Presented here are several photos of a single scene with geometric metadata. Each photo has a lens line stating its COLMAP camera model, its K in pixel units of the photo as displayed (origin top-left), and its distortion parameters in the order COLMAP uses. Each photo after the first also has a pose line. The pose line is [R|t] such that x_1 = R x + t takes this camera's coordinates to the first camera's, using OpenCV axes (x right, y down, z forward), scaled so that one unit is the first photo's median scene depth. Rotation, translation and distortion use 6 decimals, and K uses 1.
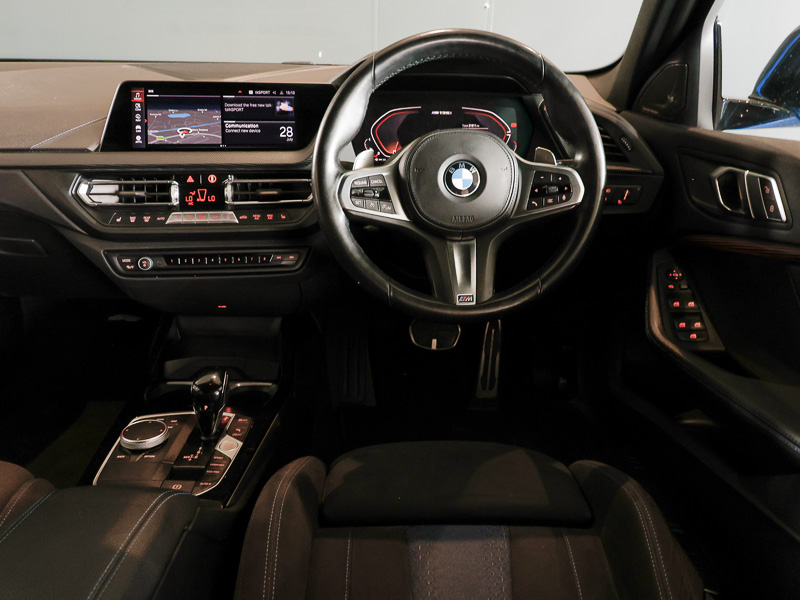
lens RADIAL K [[534.5, 0, 408.1], [0, 534.5, 297.2], [0, 0, 1]] dist [0.023962, -0.000863]
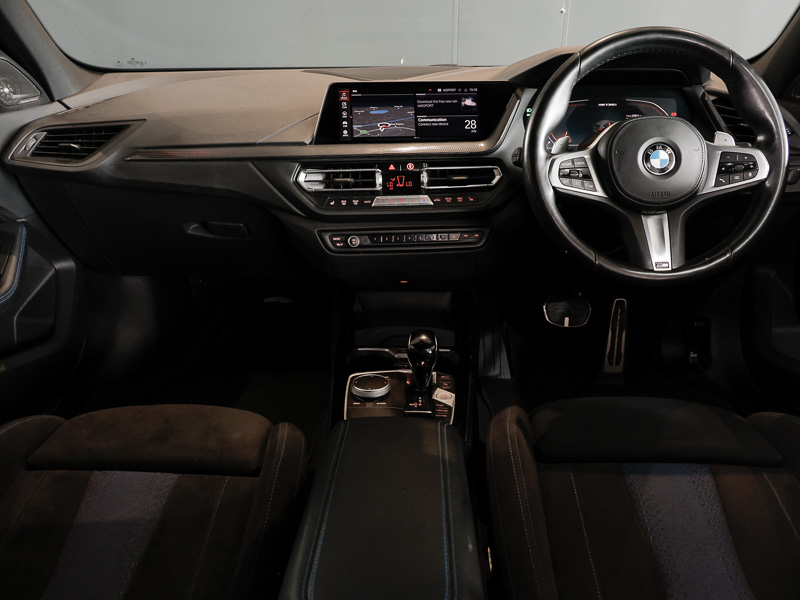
lens RADIAL K [[534.5, 0, 392.5], [0, 534.5, 303.3], [0, 0, 1]] dist [0.023962, -0.000863]
pose [[0.999238, -0.003328, -0.038894, -0.384769], [0.003104, 0.999978, -0.005809, 0.081545], [0.038913, 0.005684, 0.999226, -0.143677]]
